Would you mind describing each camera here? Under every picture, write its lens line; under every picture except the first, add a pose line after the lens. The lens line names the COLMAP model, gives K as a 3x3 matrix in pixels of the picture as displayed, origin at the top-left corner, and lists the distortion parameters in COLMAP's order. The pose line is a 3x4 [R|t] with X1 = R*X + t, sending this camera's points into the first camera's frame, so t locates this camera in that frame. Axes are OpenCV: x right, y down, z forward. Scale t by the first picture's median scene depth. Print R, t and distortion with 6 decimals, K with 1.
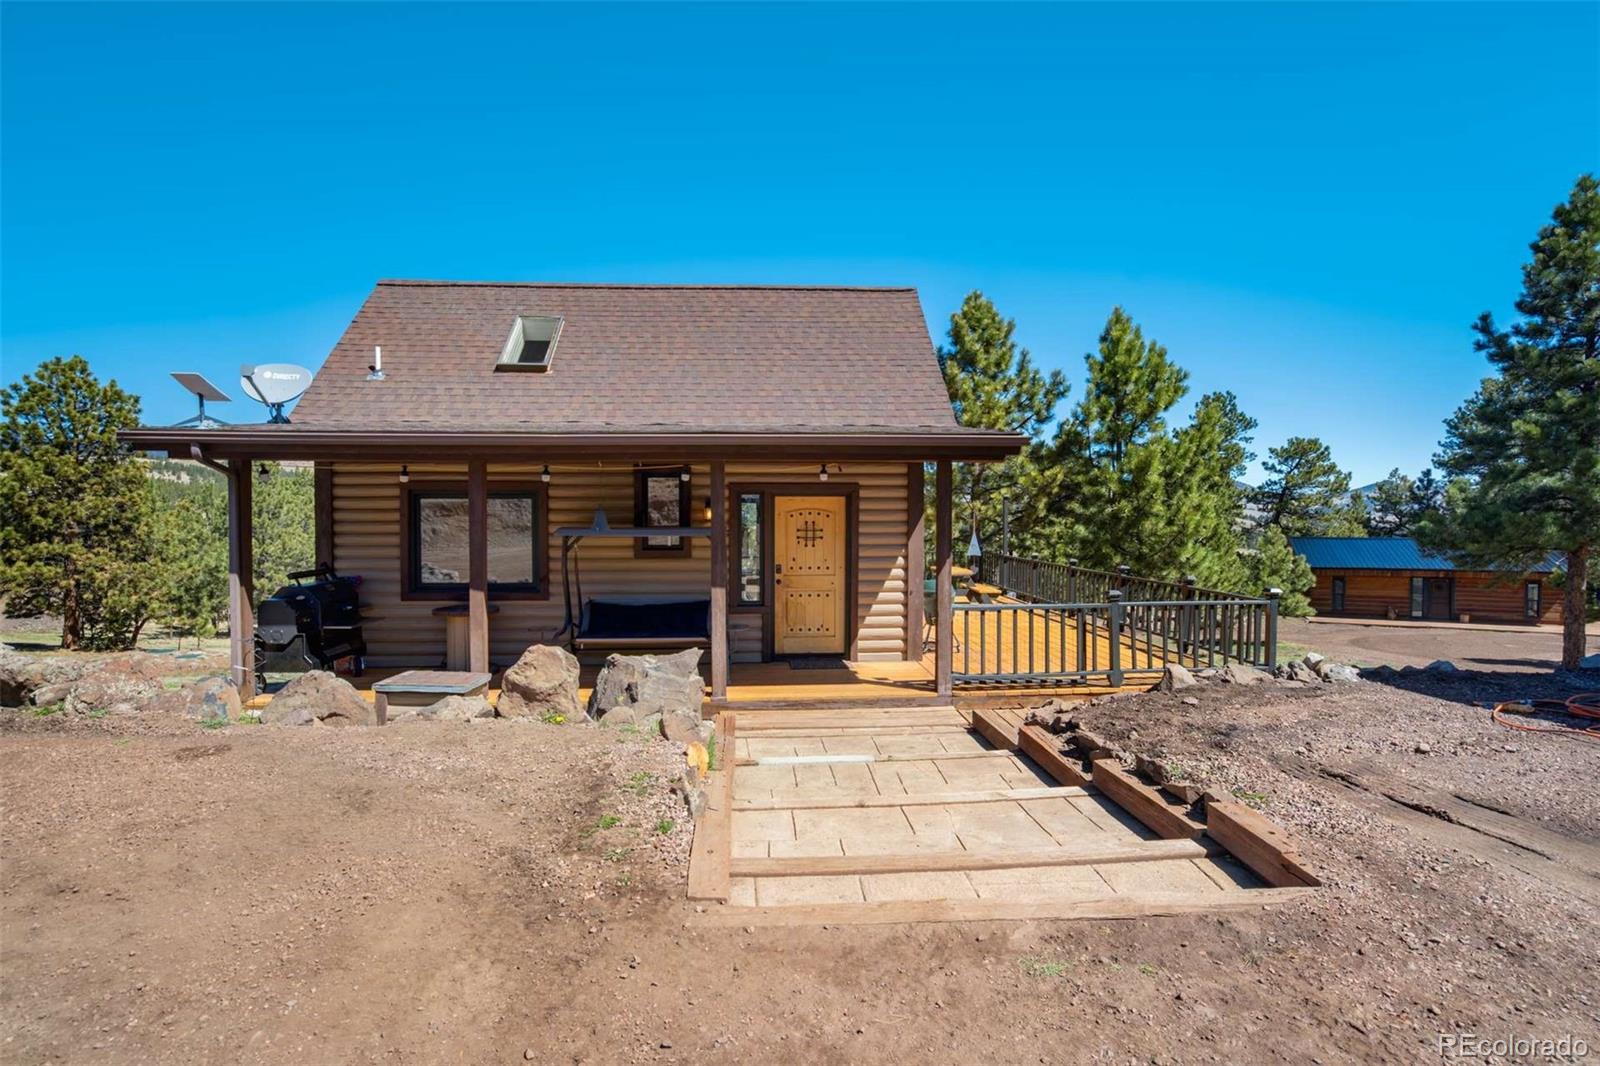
lens RADIAL K [[768.0, 0, 799.5], [0, 768.0, 534.9], [0, 0, 1]] dist [-0.001512, 0.000012]
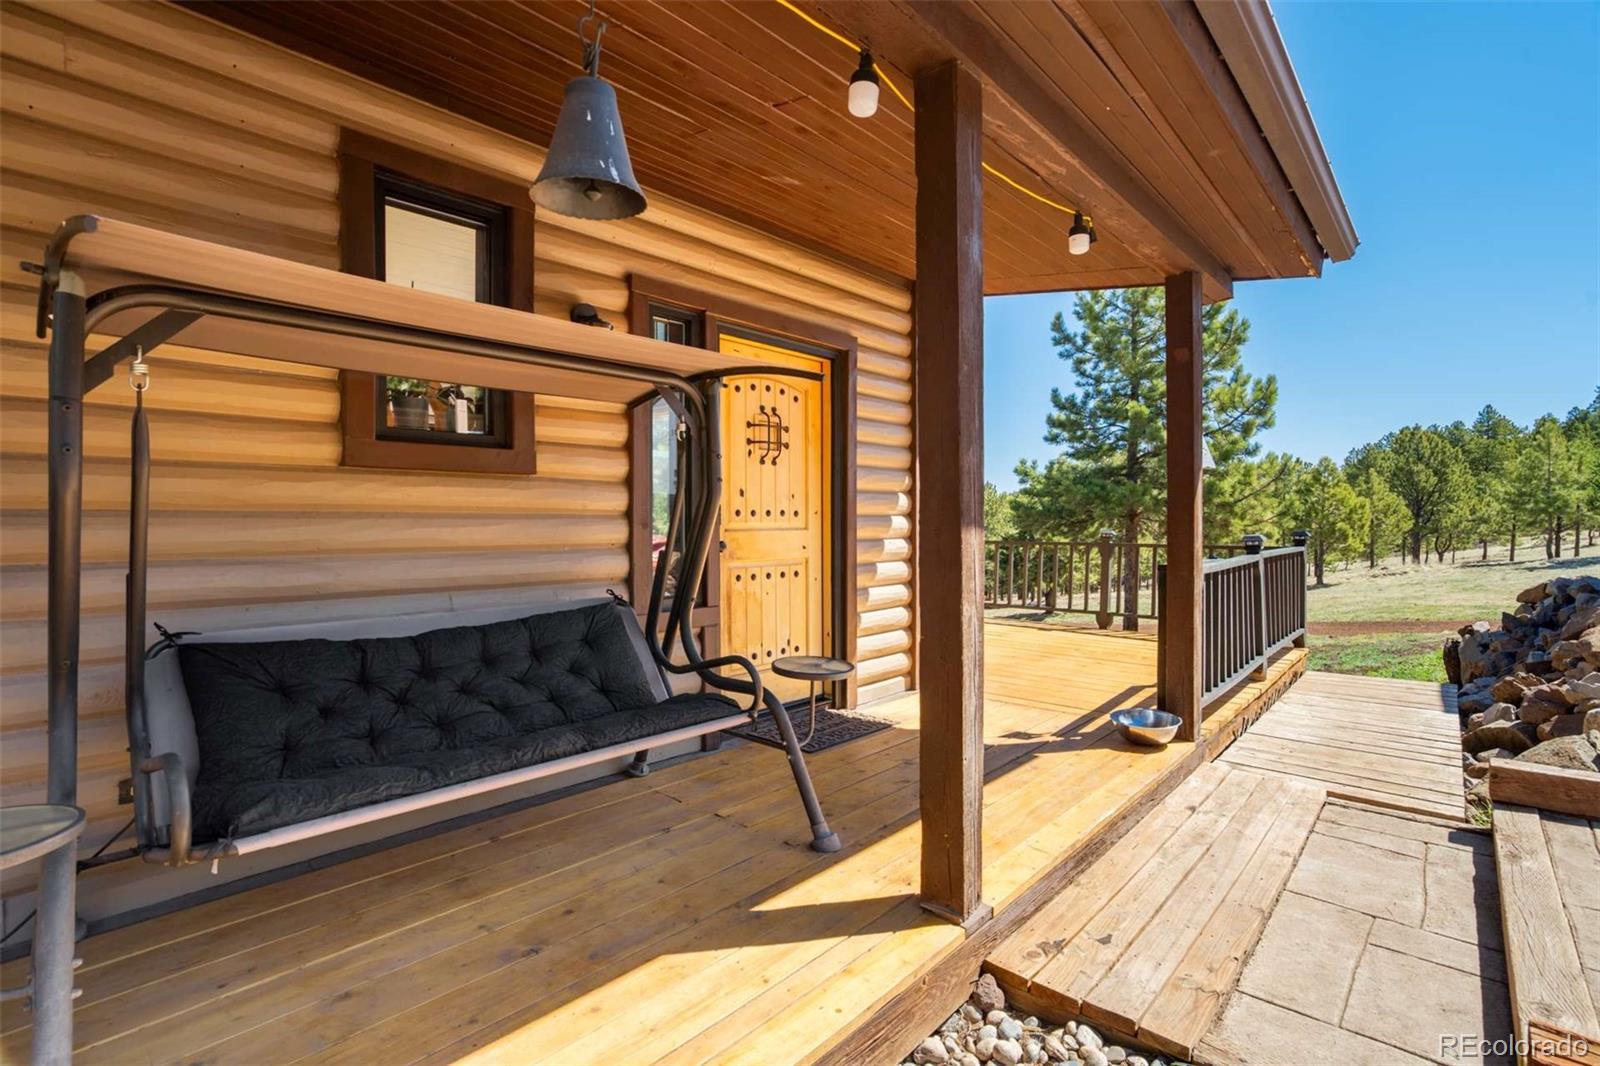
lens RADIAL K [[768.0, 0, 800.7], [0, 768.0, 523.5], [0, 0, 1]] dist [-0.001512, 0.000012]
pose [[0.707687, 0.001949, 0.706524, -0.286157], [0.002358, 0.999984, -0.005121, 0.051425], [-0.706522, 0.005290, 0.707671, 0.679263]]
